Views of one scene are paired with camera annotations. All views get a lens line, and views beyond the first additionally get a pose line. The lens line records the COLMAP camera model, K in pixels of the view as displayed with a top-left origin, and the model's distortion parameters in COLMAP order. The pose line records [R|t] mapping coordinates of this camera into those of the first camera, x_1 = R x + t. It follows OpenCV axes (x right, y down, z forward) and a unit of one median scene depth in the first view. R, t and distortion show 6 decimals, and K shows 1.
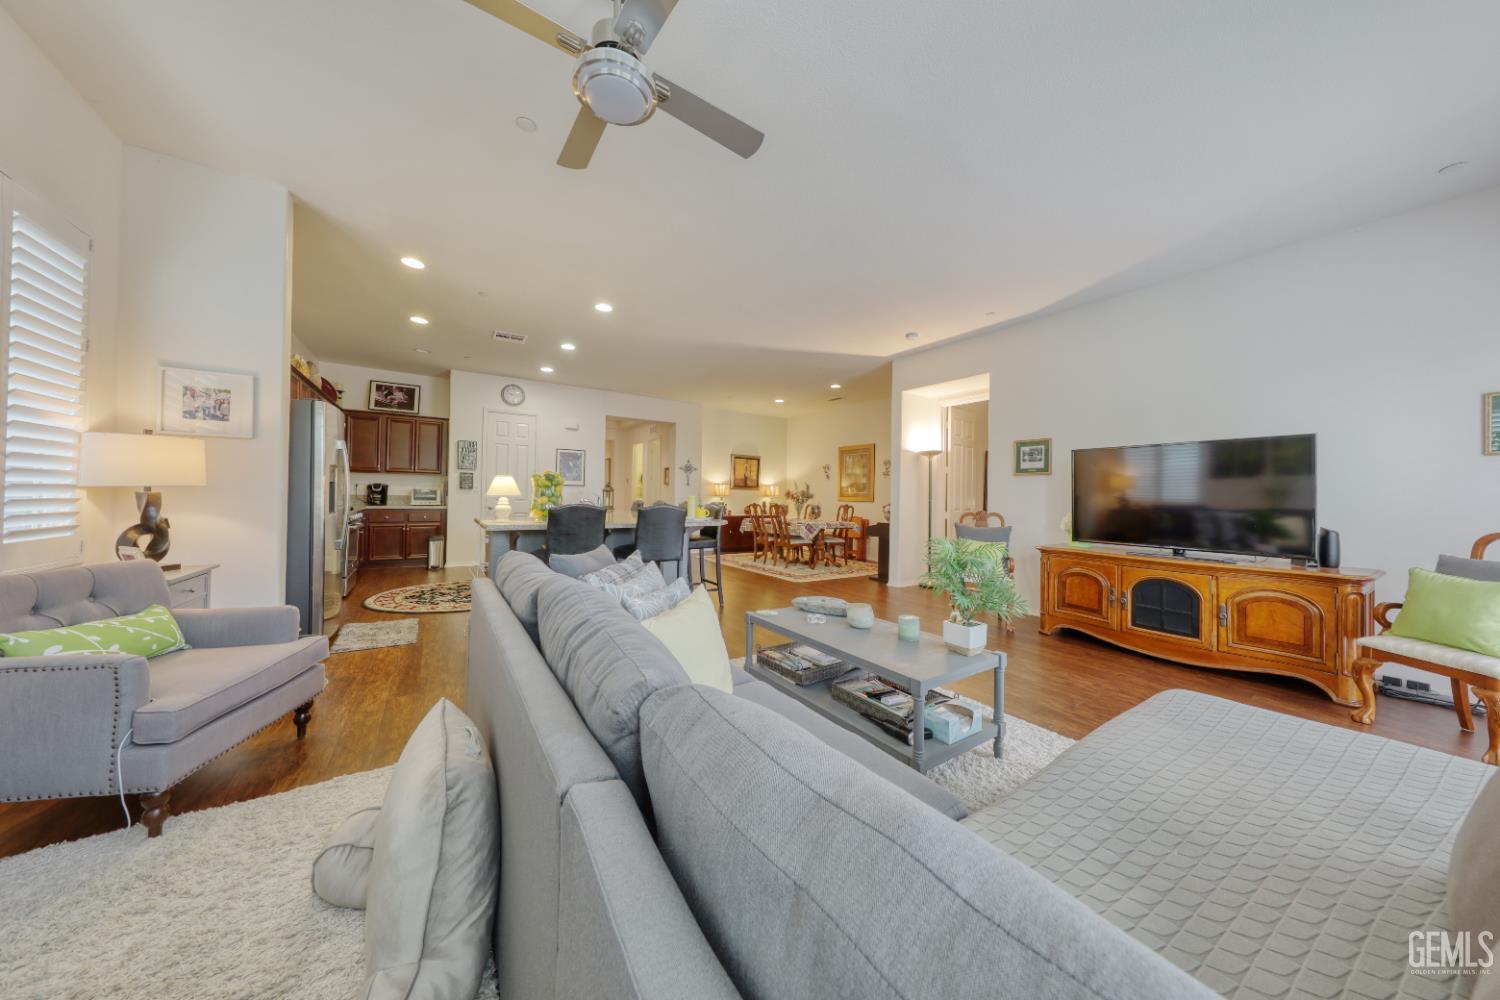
lens RADIAL K [[472.2, 0, 751.1], [0, 472.2, 491.7], [0, 0, 1]] dist [0.002052, -0.000626]
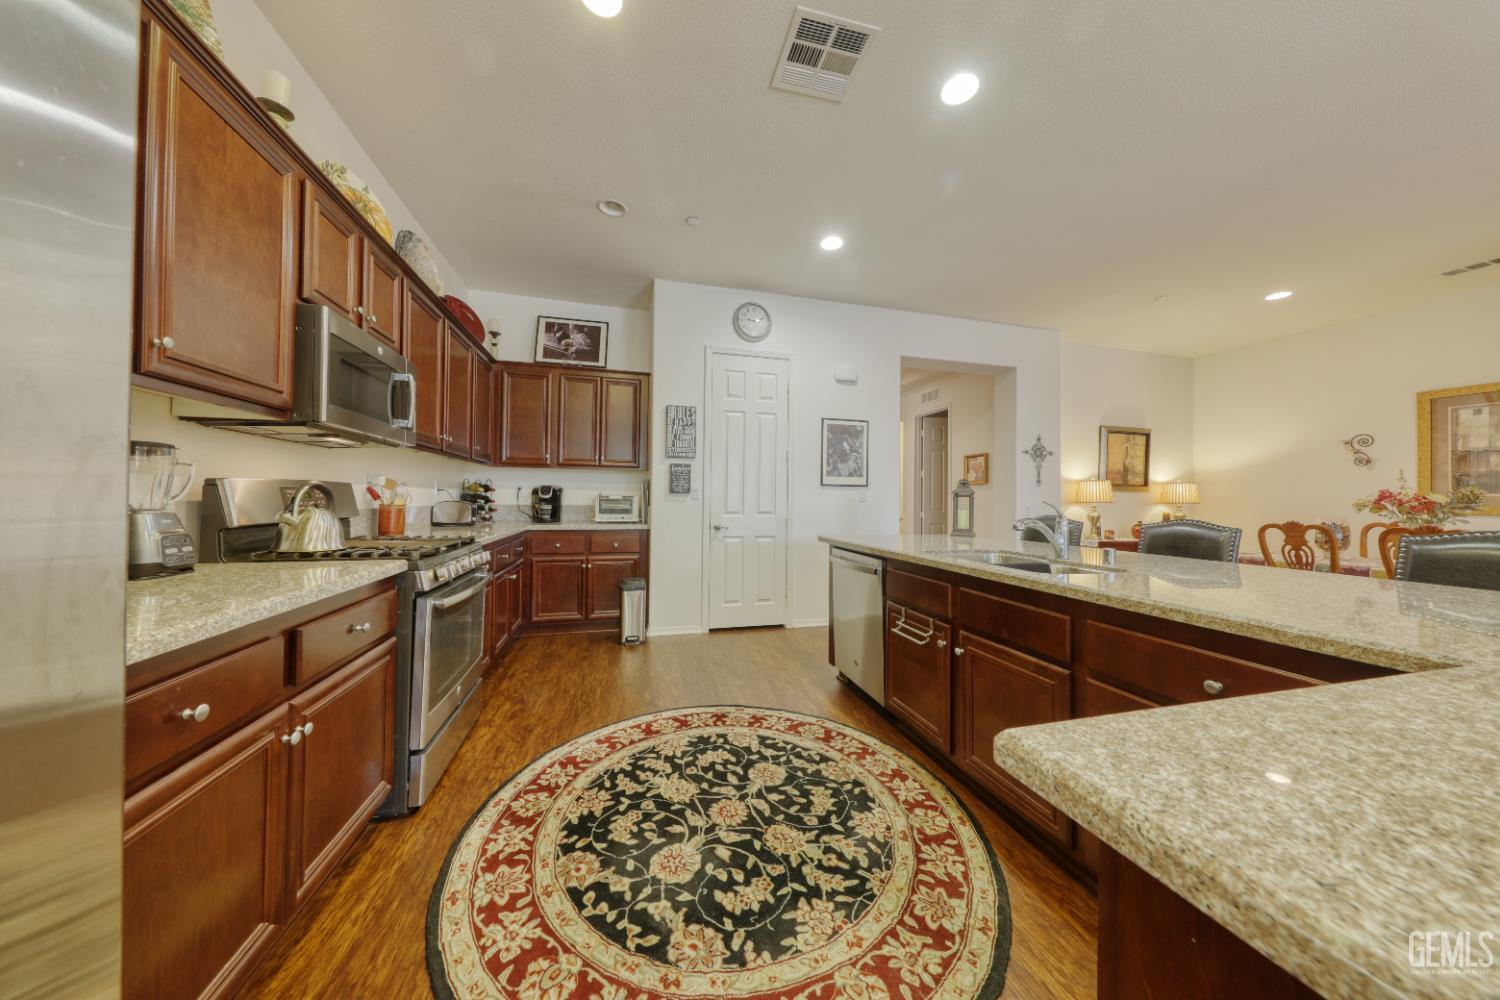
lens RADIAL K [[472.2, 0, 747.3], [0, 472.2, 491.3], [0, 0, 1]] dist [0.002052, -0.000626]
pose [[0.946903, -0.010231, -0.321356, -0.351319], [0.006939, 0.999911, -0.011385, -0.001737], [0.321444, 0.008550, 0.946890, 0.504016]]
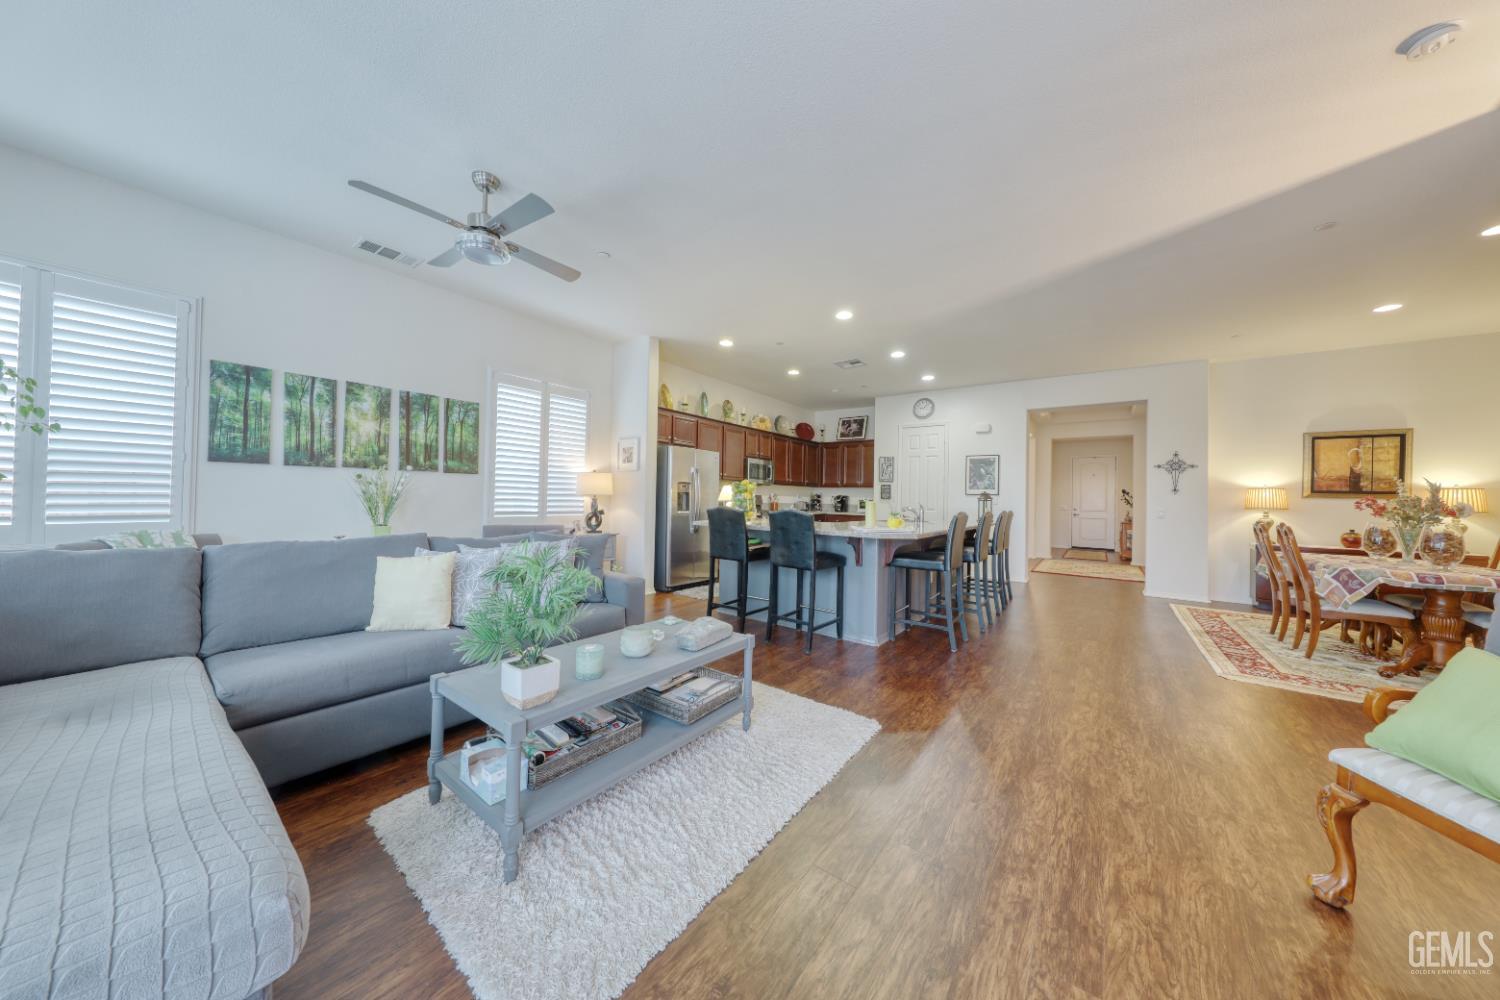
lens RADIAL K [[472.2, 0, 746.4], [0, 472.2, 492.0], [0, 0, 1]] dist [0.002052, -0.000626]
pose [[0.329267, -0.021811, -0.943985, 0.361018], [-0.006952, 0.999650, -0.025522, 0.008482], [0.944211, 0.014966, 0.329001, 0.307465]]
